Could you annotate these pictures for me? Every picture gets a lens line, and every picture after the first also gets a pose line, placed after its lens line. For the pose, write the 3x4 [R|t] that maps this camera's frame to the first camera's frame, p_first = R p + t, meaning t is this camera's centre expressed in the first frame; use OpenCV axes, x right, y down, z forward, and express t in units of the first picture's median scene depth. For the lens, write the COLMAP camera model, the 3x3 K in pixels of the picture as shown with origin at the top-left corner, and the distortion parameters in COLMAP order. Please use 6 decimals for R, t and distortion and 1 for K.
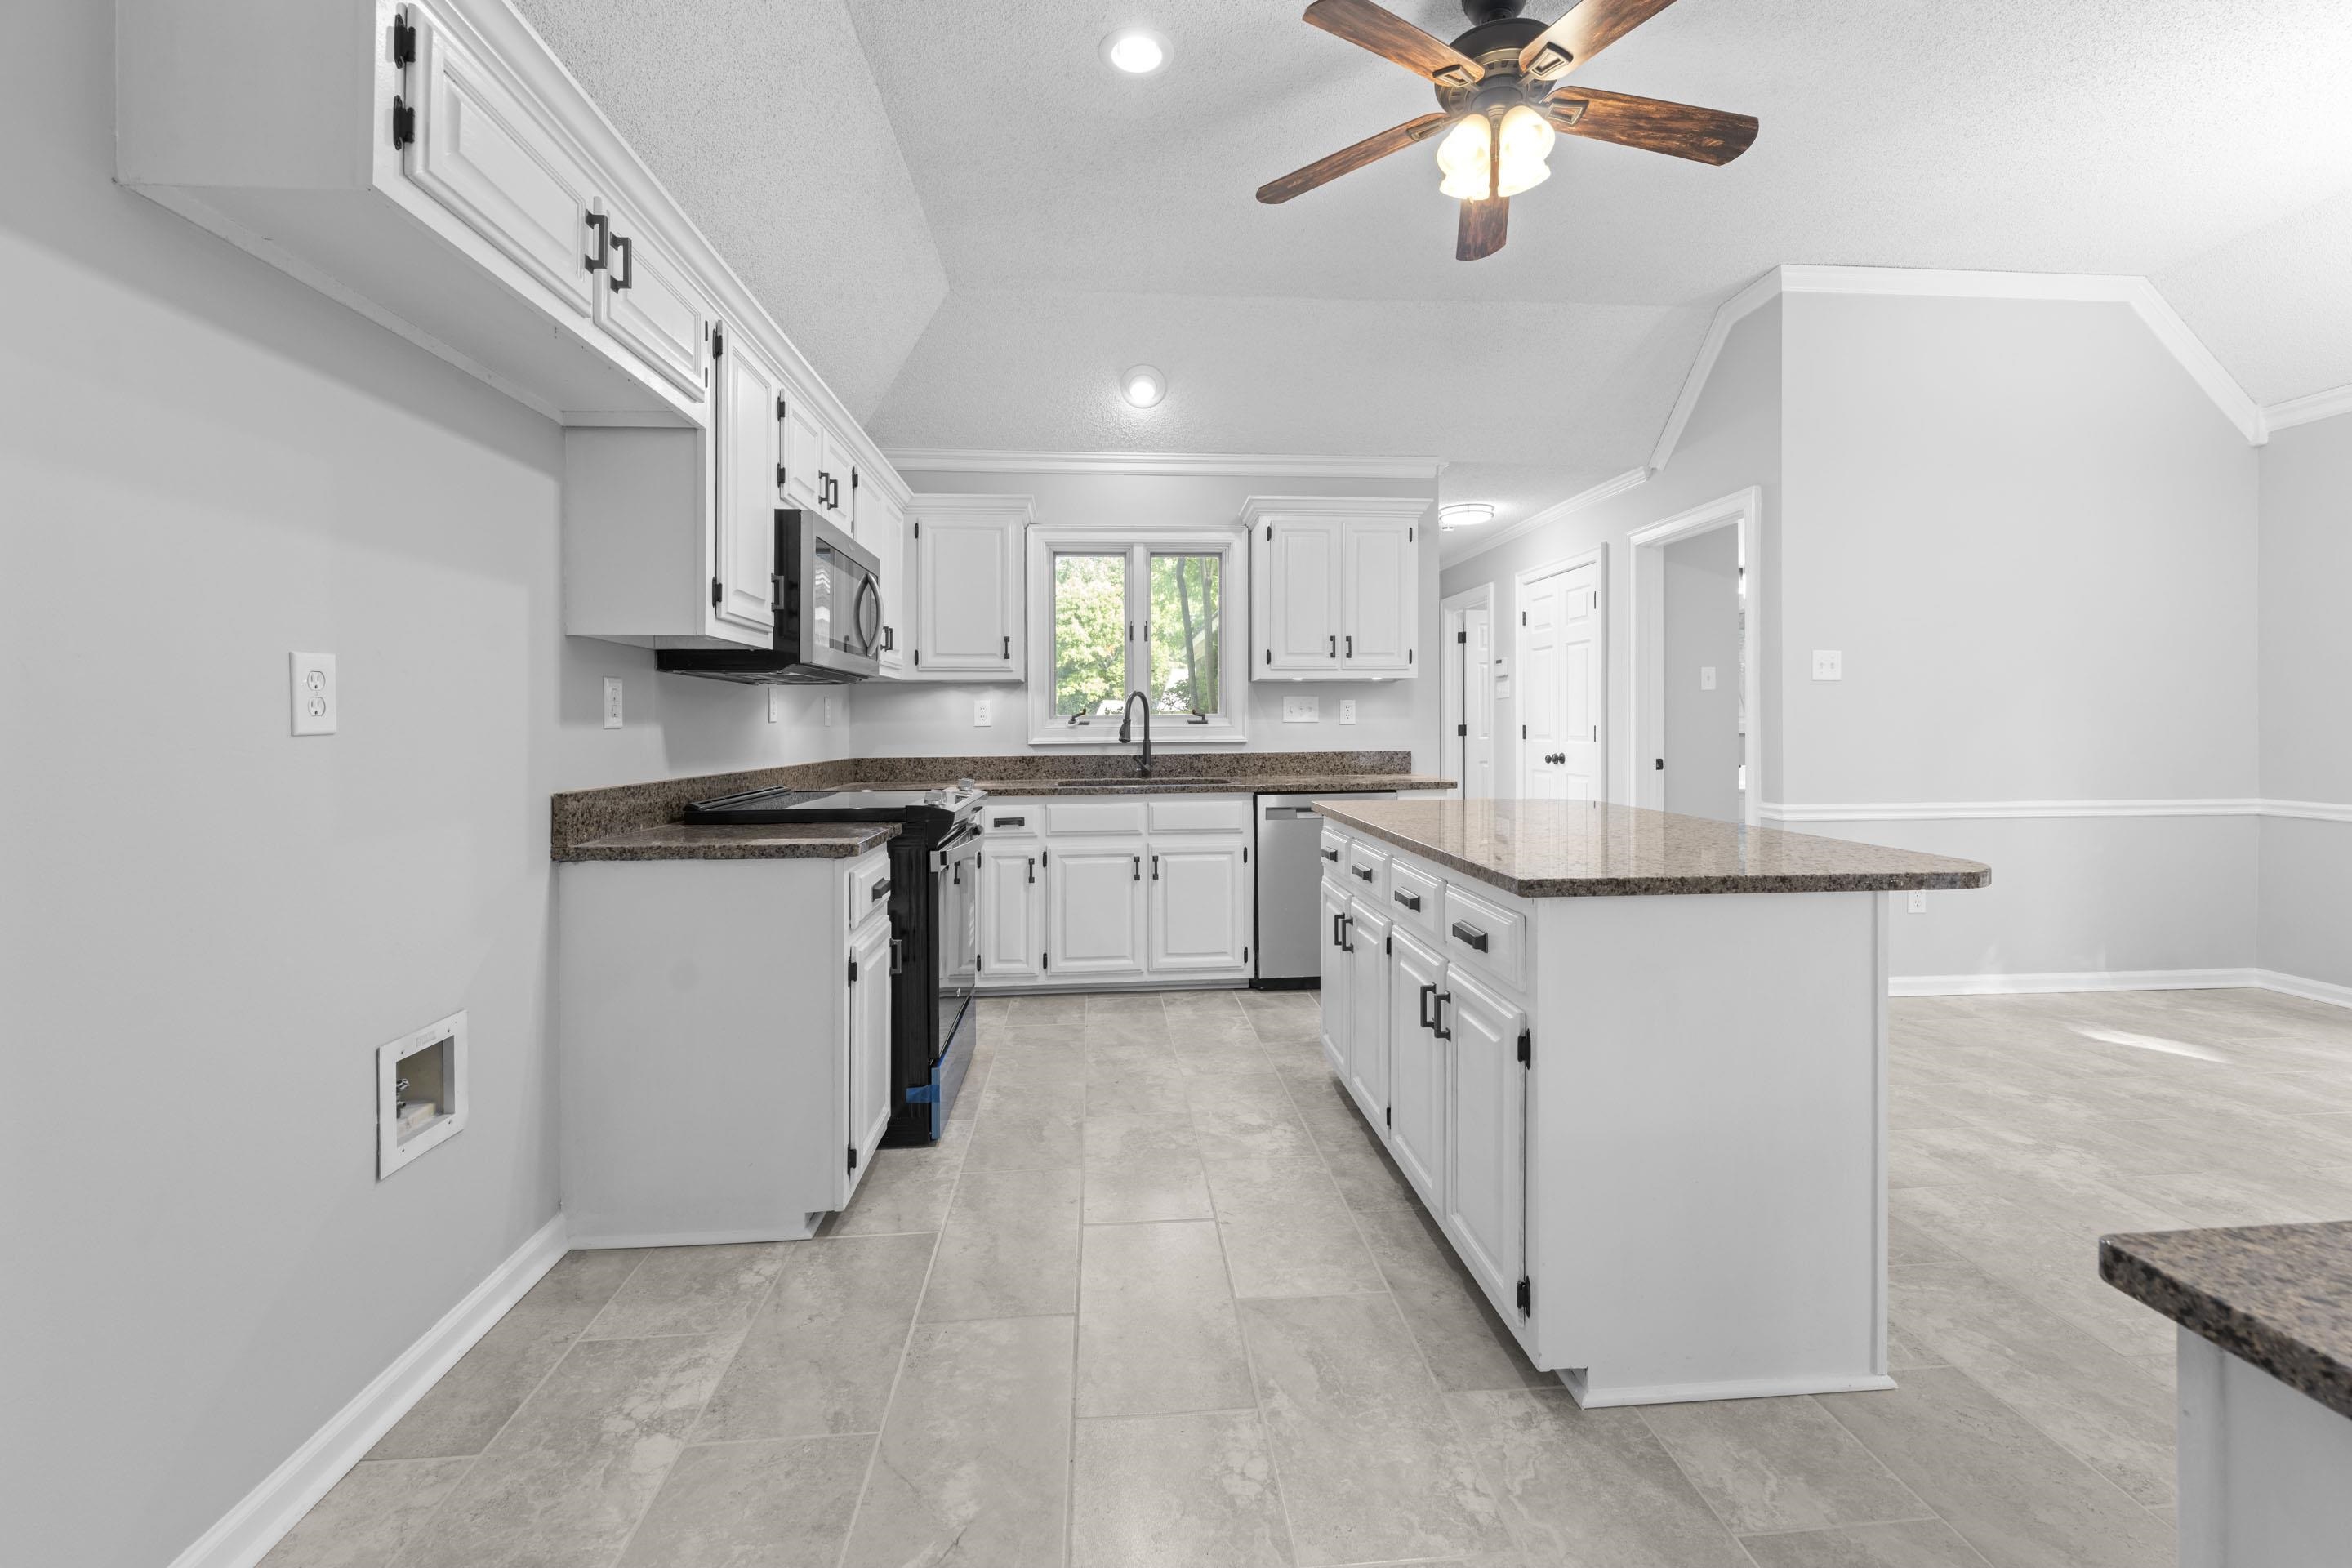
lens RADIAL K [[953.0, 0, 1175.5], [0, 953.0, 738.2], [0, 0, 1]] dist [0.000791, -0.000113]
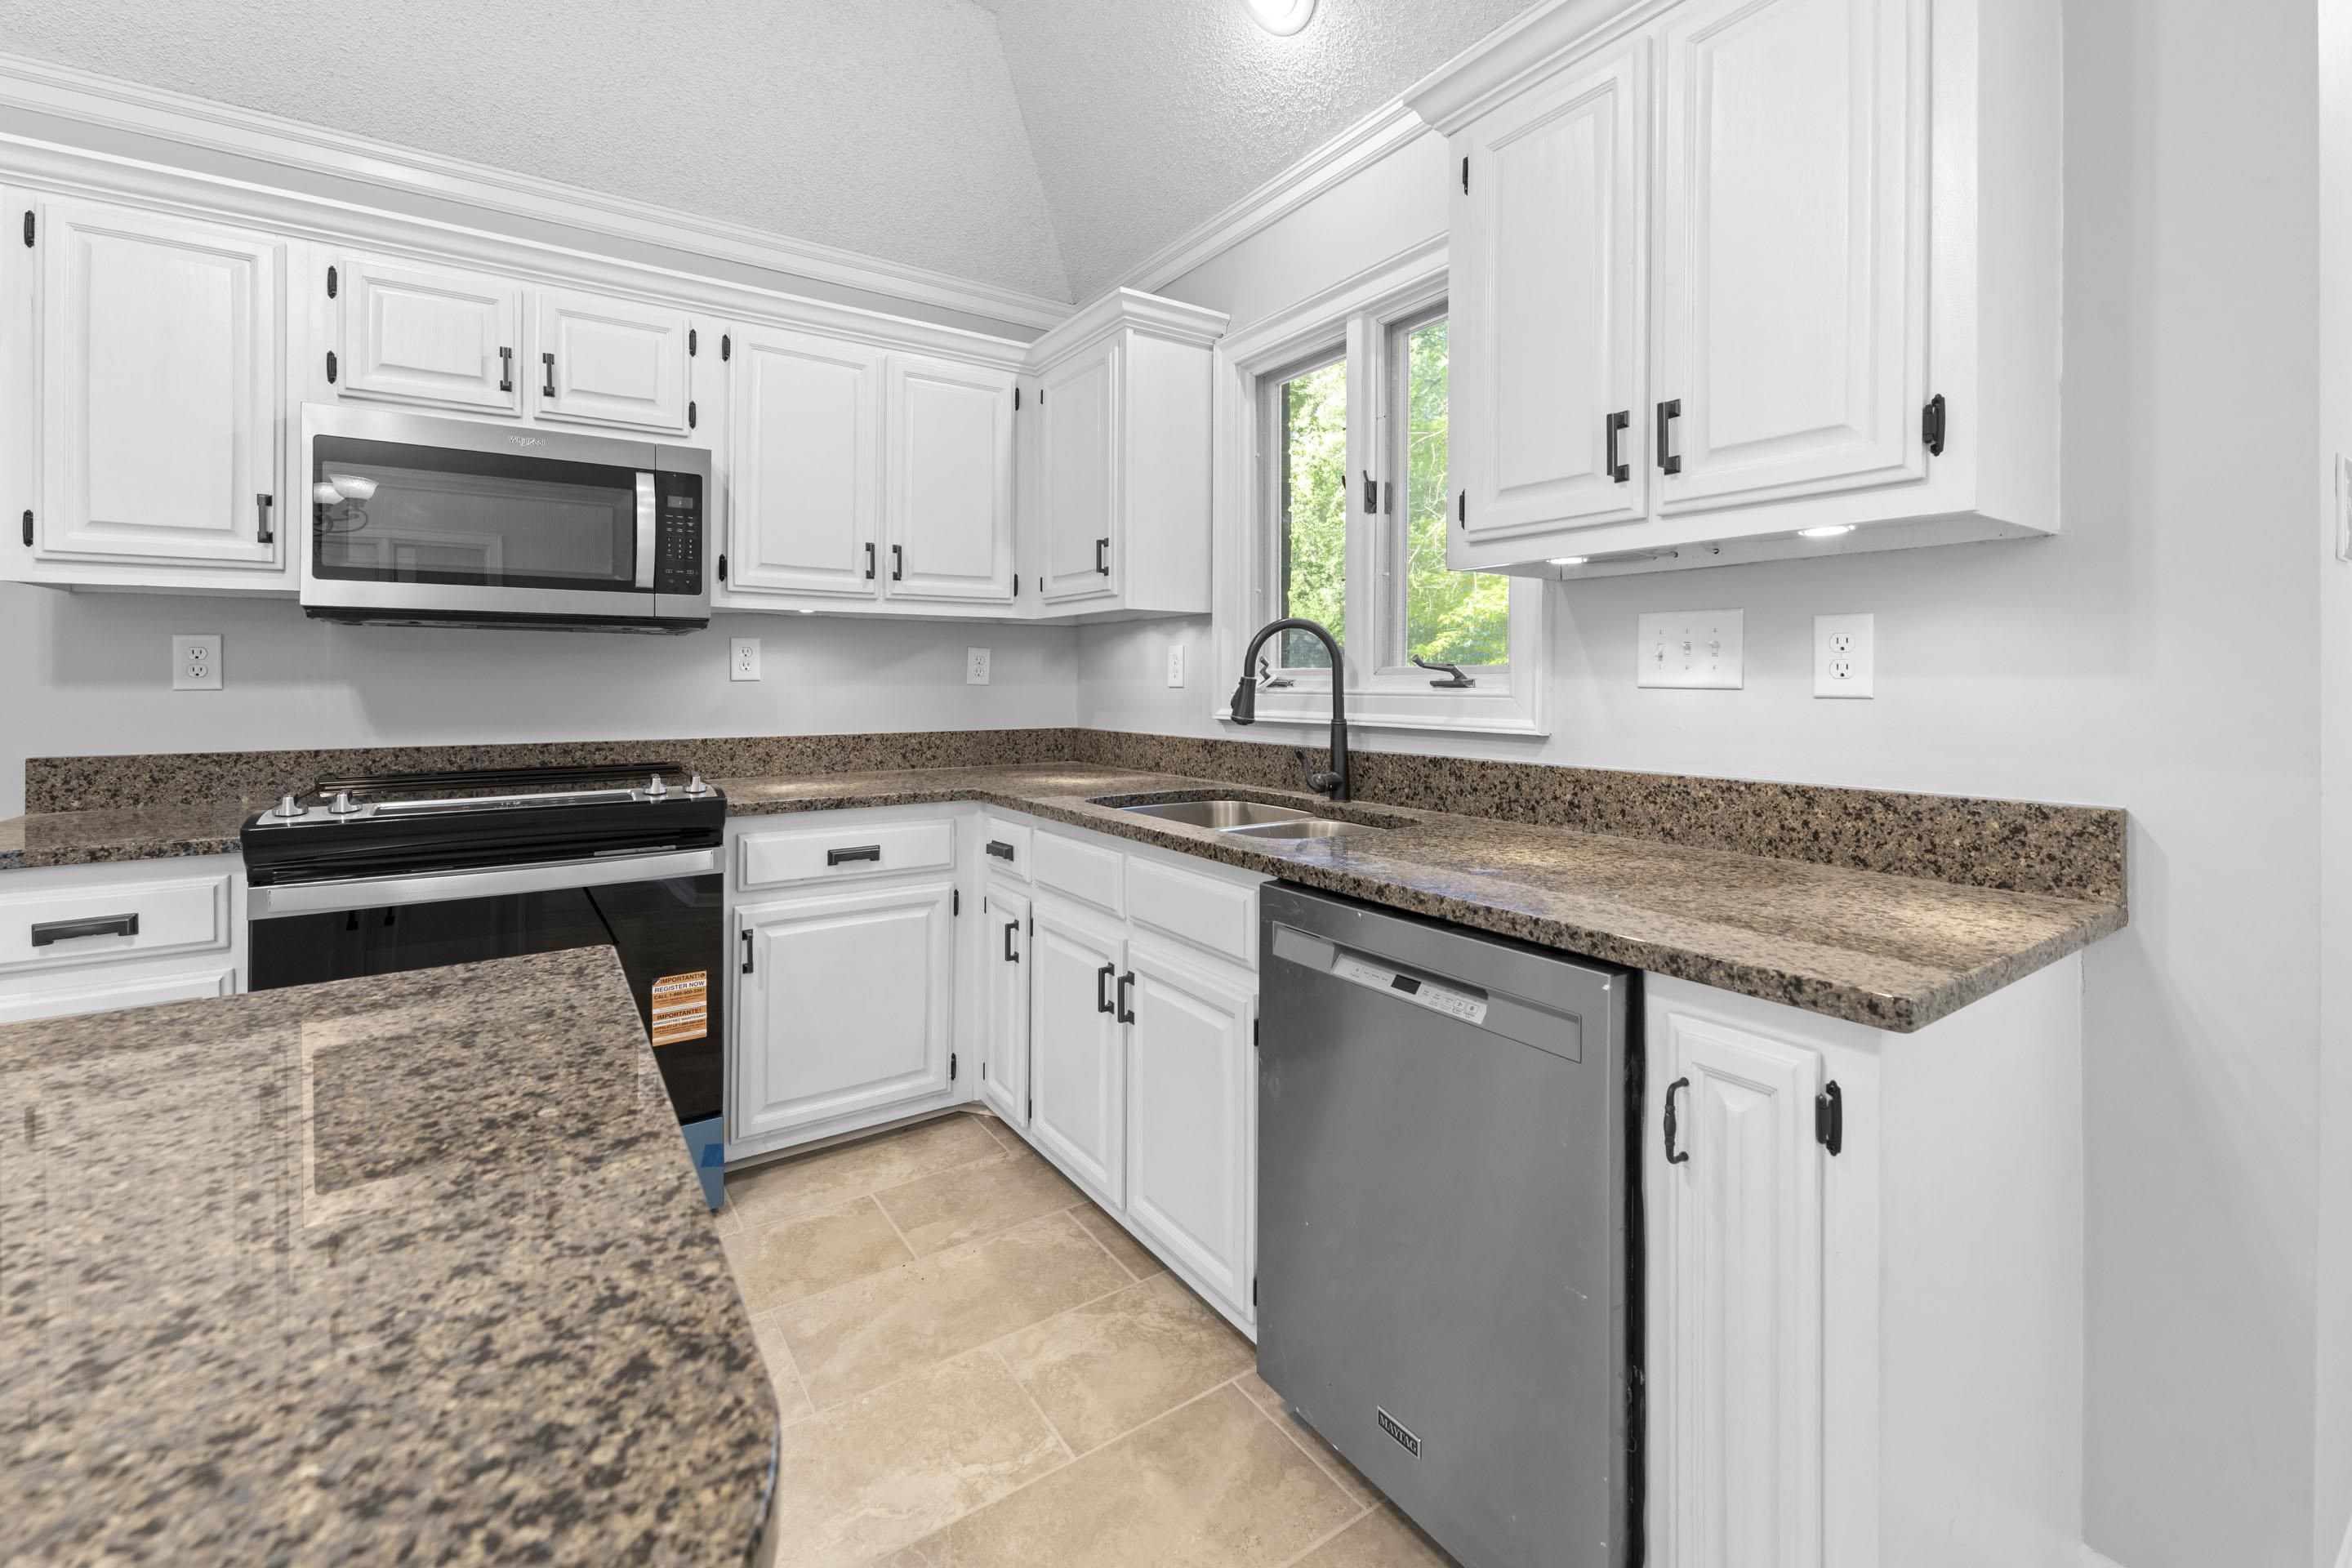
lens RADIAL K [[983.8, 0, 1182.4], [0, 983.8, 677.0], [0, 0, 1]] dist [0.000093, -0.000094]
pose [[0.494029, 0.006361, -0.869422, 0.401924], [-0.015666, 0.999876, -0.001586, -0.019669], [0.869304, 0.014403, 0.494068, 0.771141]]
